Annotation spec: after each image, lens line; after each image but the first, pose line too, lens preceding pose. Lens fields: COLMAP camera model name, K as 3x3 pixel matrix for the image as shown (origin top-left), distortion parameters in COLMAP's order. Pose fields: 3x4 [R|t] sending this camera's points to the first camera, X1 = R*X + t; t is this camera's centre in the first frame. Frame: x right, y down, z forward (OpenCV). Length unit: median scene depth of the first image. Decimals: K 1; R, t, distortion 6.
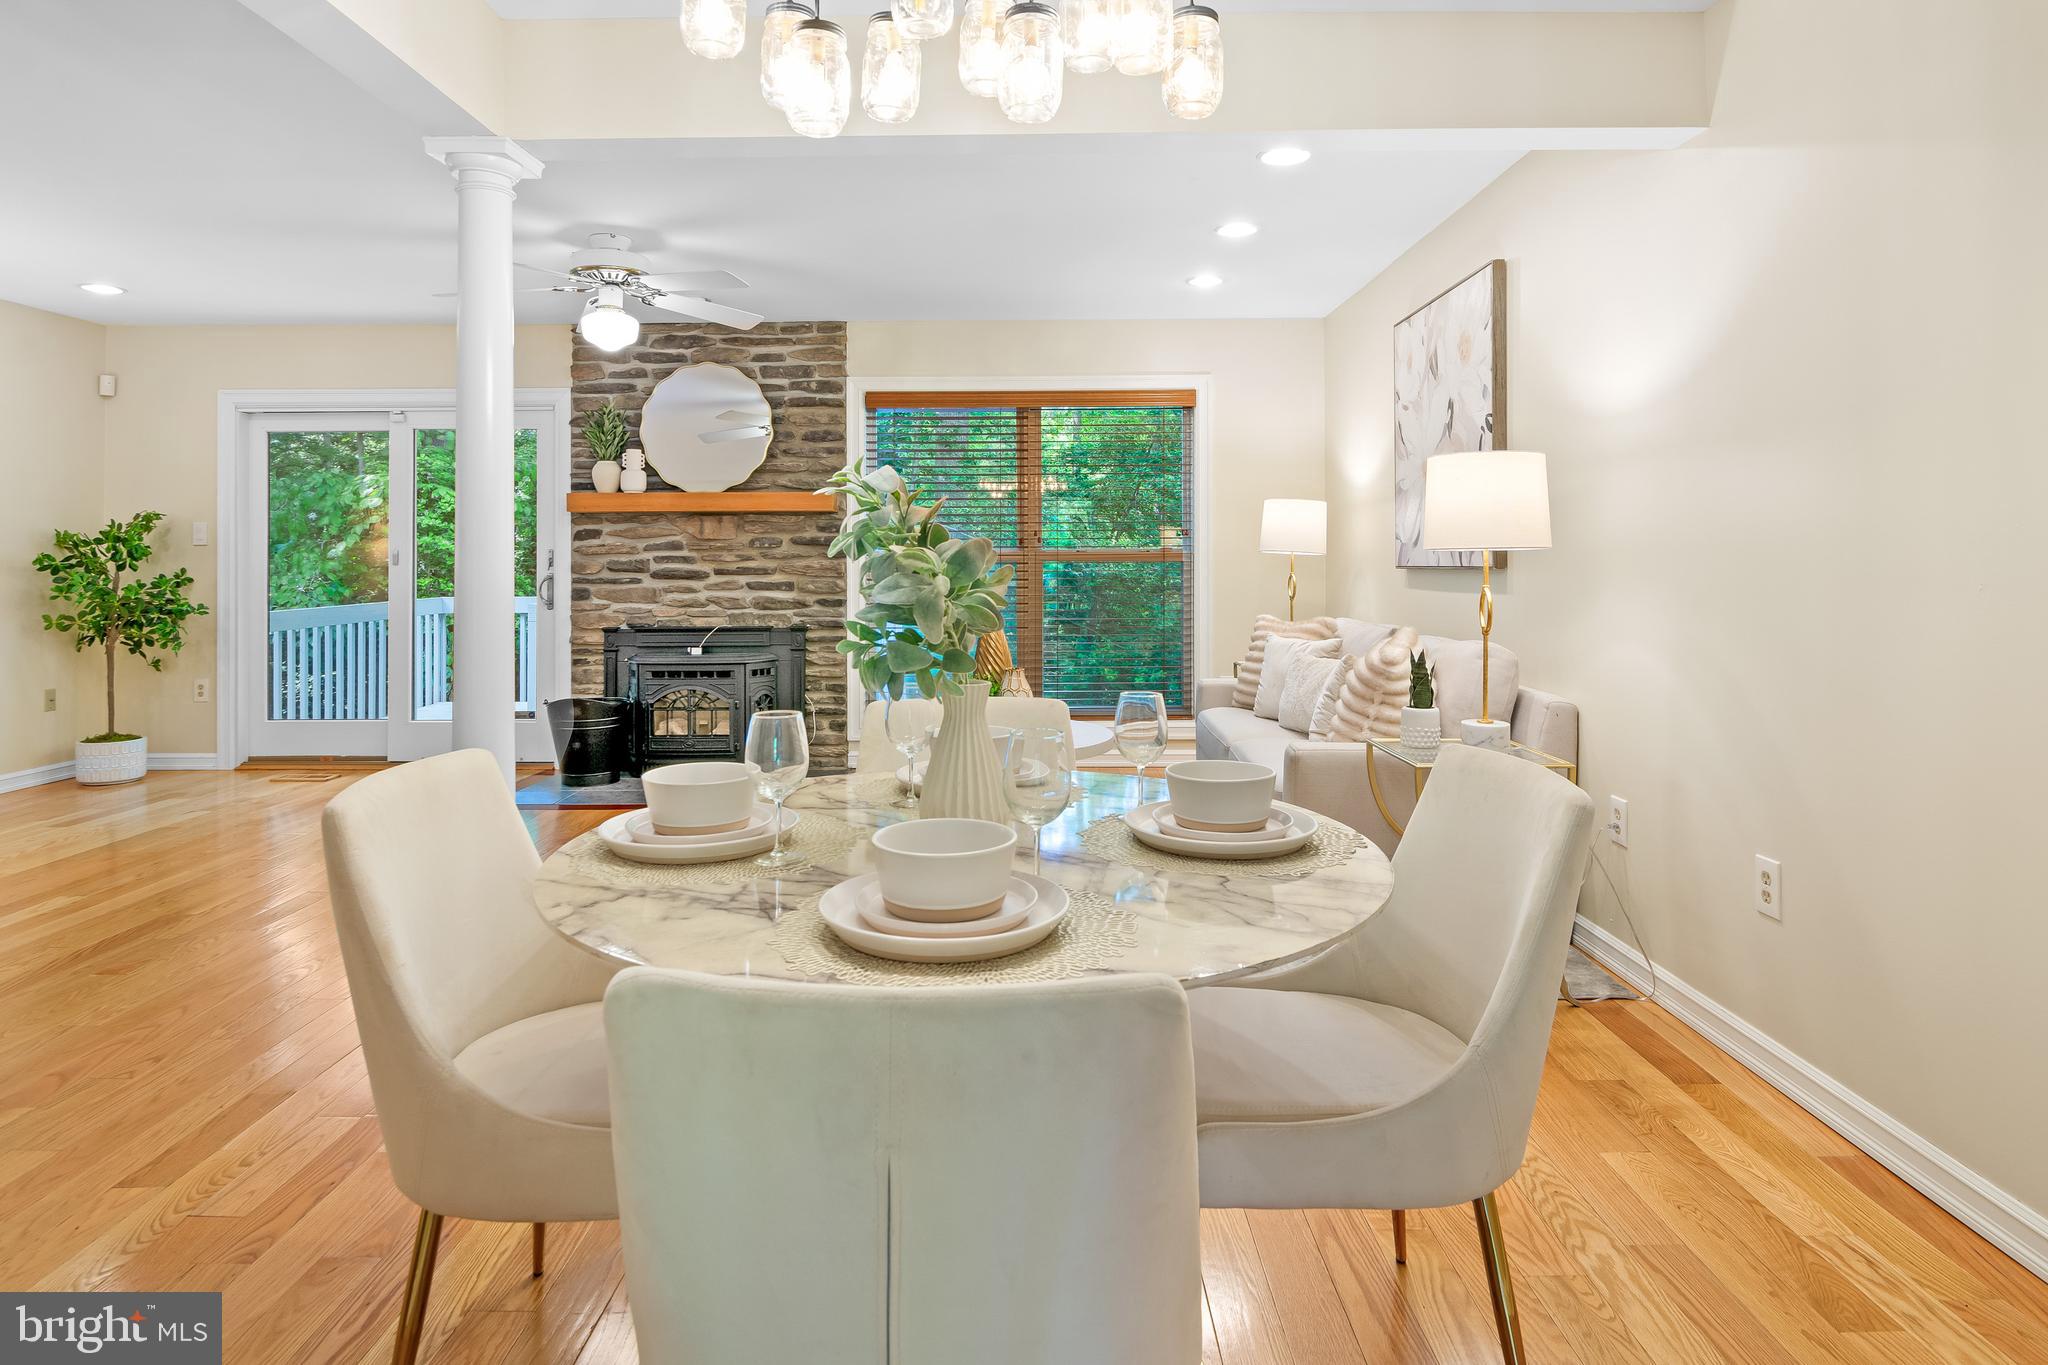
lens RADIAL K [[1138.3, 0, 1017.0], [0, 1138.3, 534.0], [0, 0, 1]] dist [-0.004952, -0.004357]
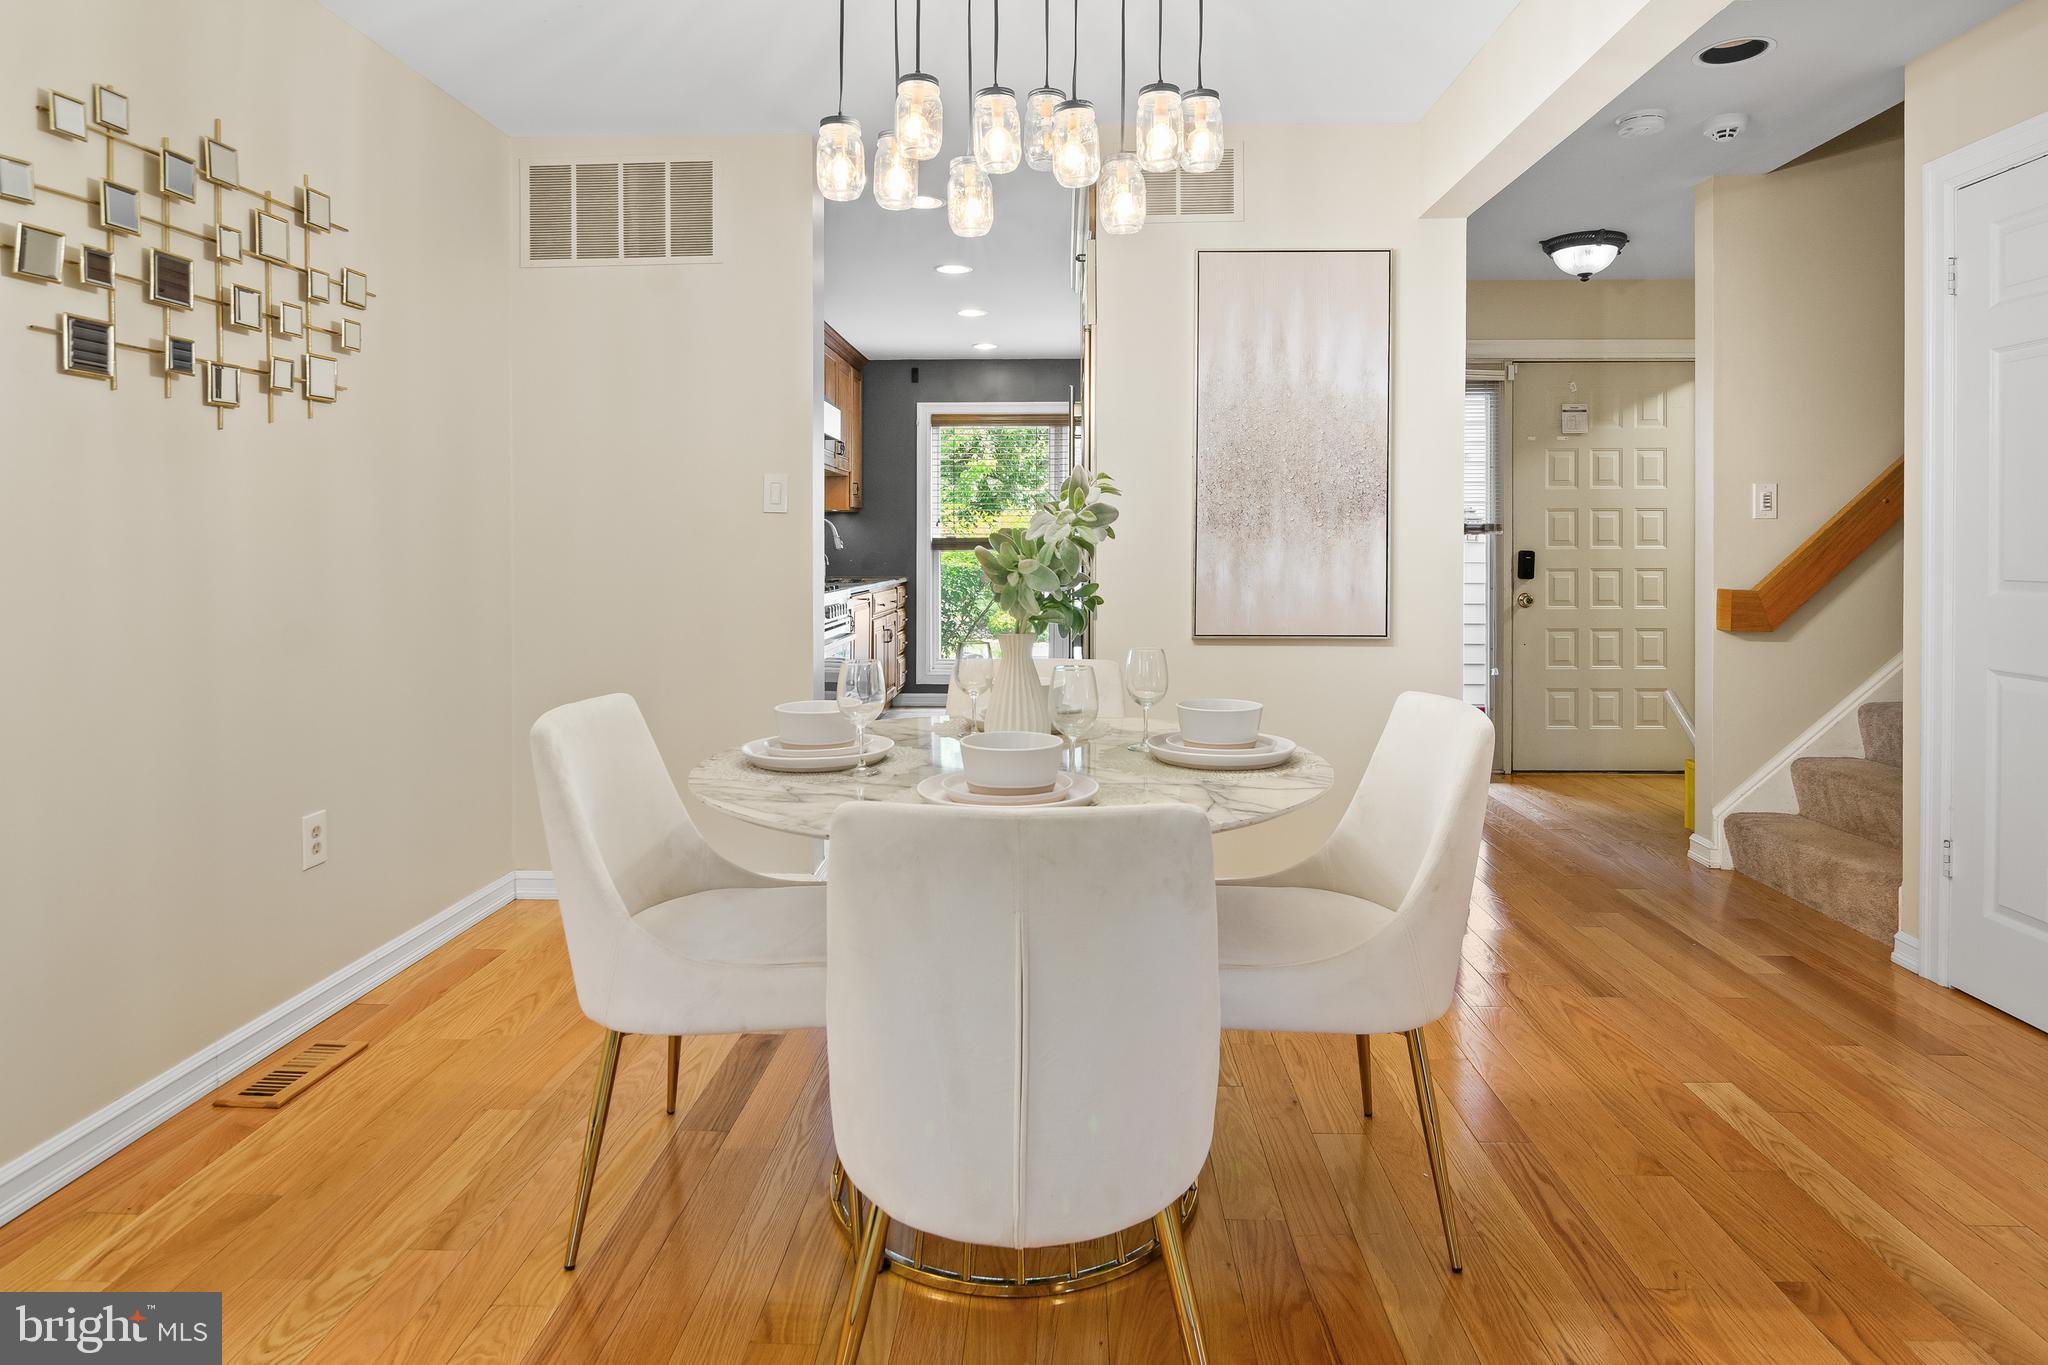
lens RADIAL K [[1138.3, 0, 1042.3], [0, 1138.3, 547.7], [0, 0, 1]] dist [-0.004952, -0.004357]
pose [[-0.999823, 0.003831, 0.018404, -0.025219], [0.003550, 0.999877, -0.015305, 0.012877], [-0.018460, -0.015237, -0.999713, 0.587343]]
